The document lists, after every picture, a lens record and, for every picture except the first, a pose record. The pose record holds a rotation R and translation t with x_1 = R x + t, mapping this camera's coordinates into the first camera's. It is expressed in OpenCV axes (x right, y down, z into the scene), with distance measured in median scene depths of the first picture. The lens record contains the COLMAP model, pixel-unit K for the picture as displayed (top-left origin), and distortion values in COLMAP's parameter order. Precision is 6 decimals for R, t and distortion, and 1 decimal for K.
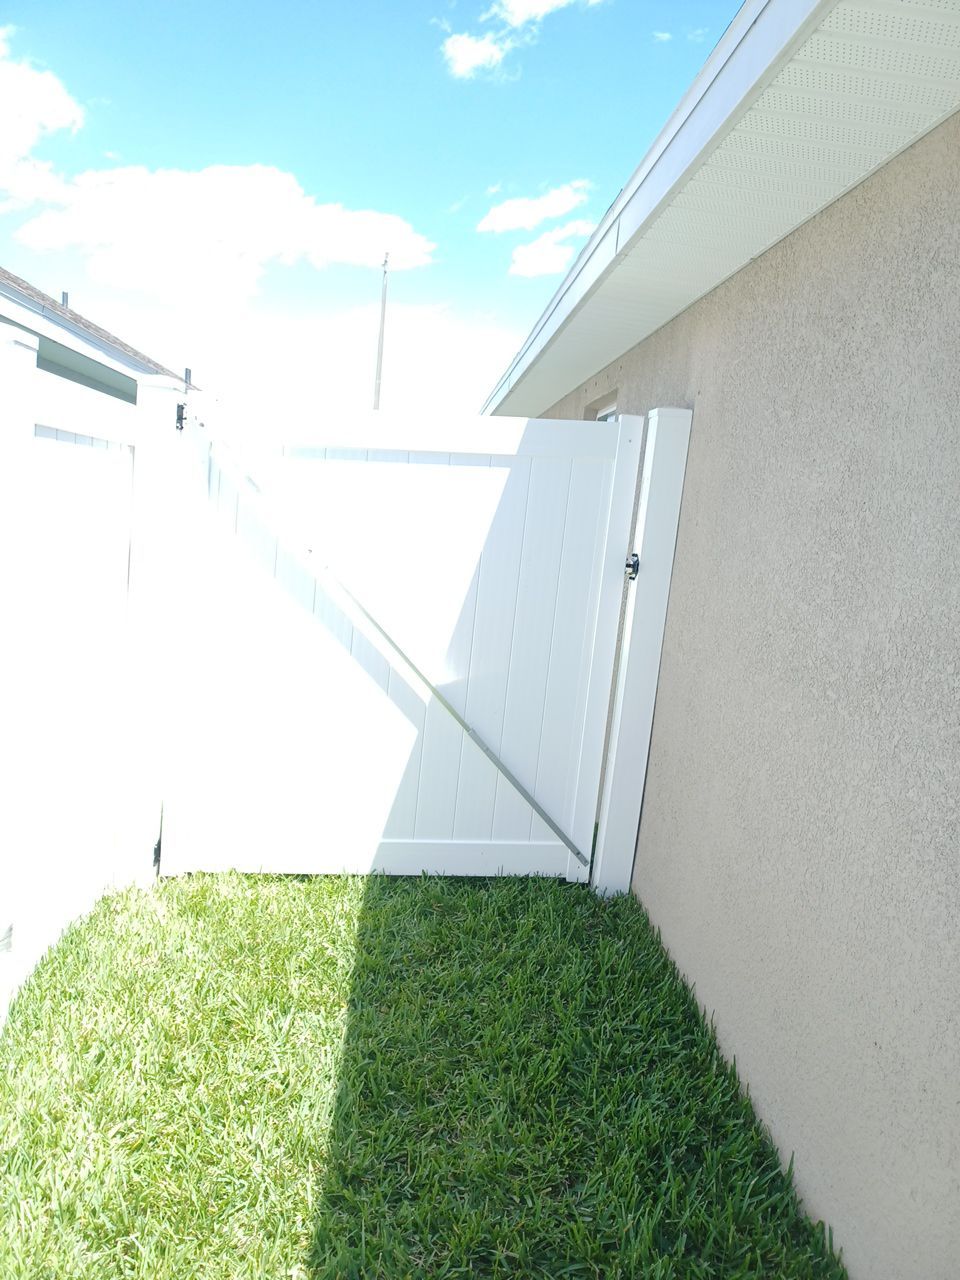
lens RADIAL K [[980.2, 0, 480.0], [0, 980.2, 640.0], [0, 0, 1]] dist [0.085813, -0.002353]
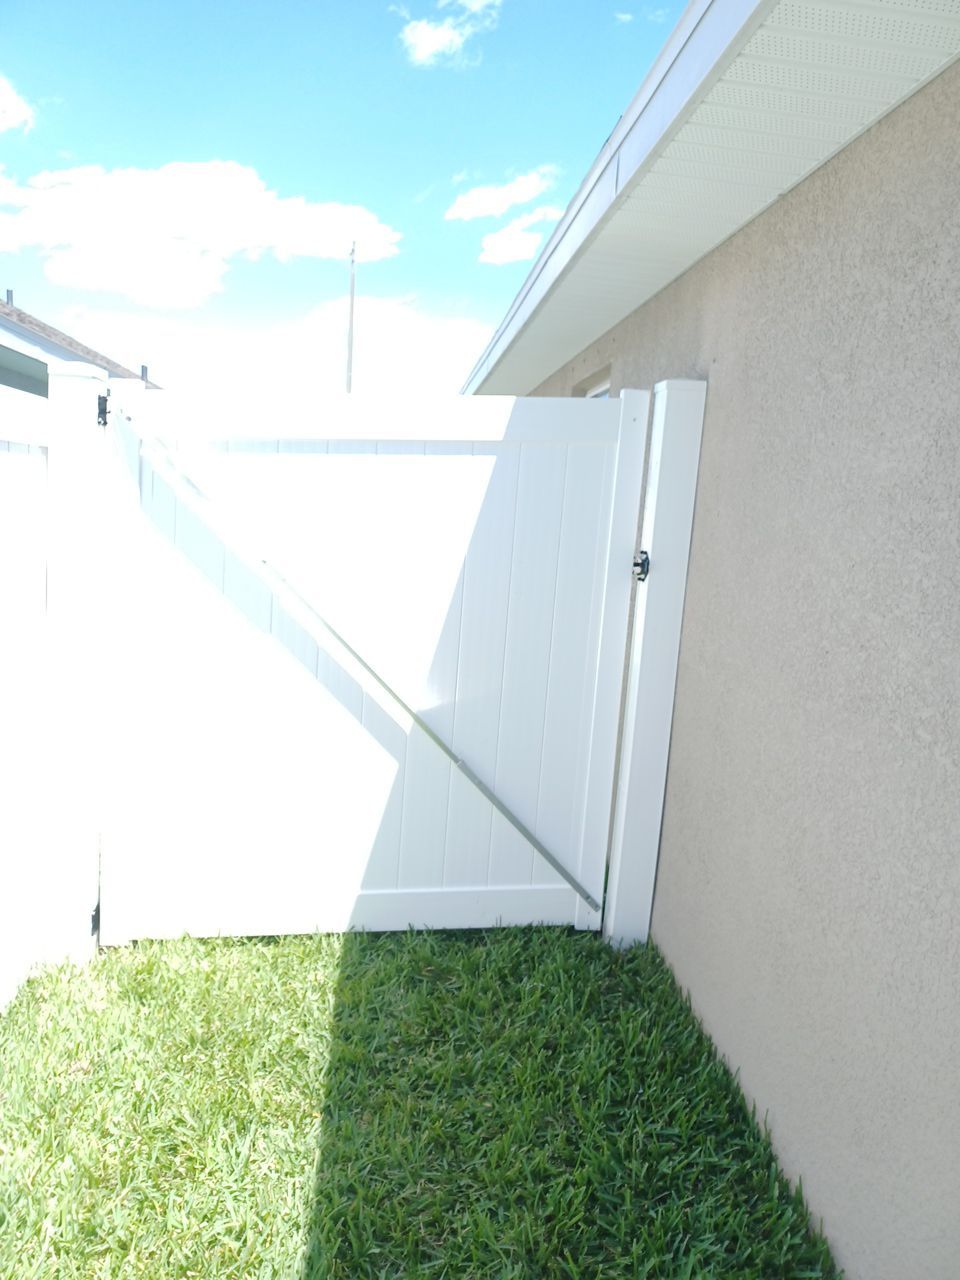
lens RADIAL K [[980.2, 0, 480.0], [0, 980.2, 640.0], [0, 0, 1]] dist [0.085813, -0.002353]
pose [[0.999367, -0.031277, 0.016977, -0.003623], [0.031081, 0.999449, 0.011676, -0.028294], [-0.017333, -0.011140, 0.999788, 0.163002]]
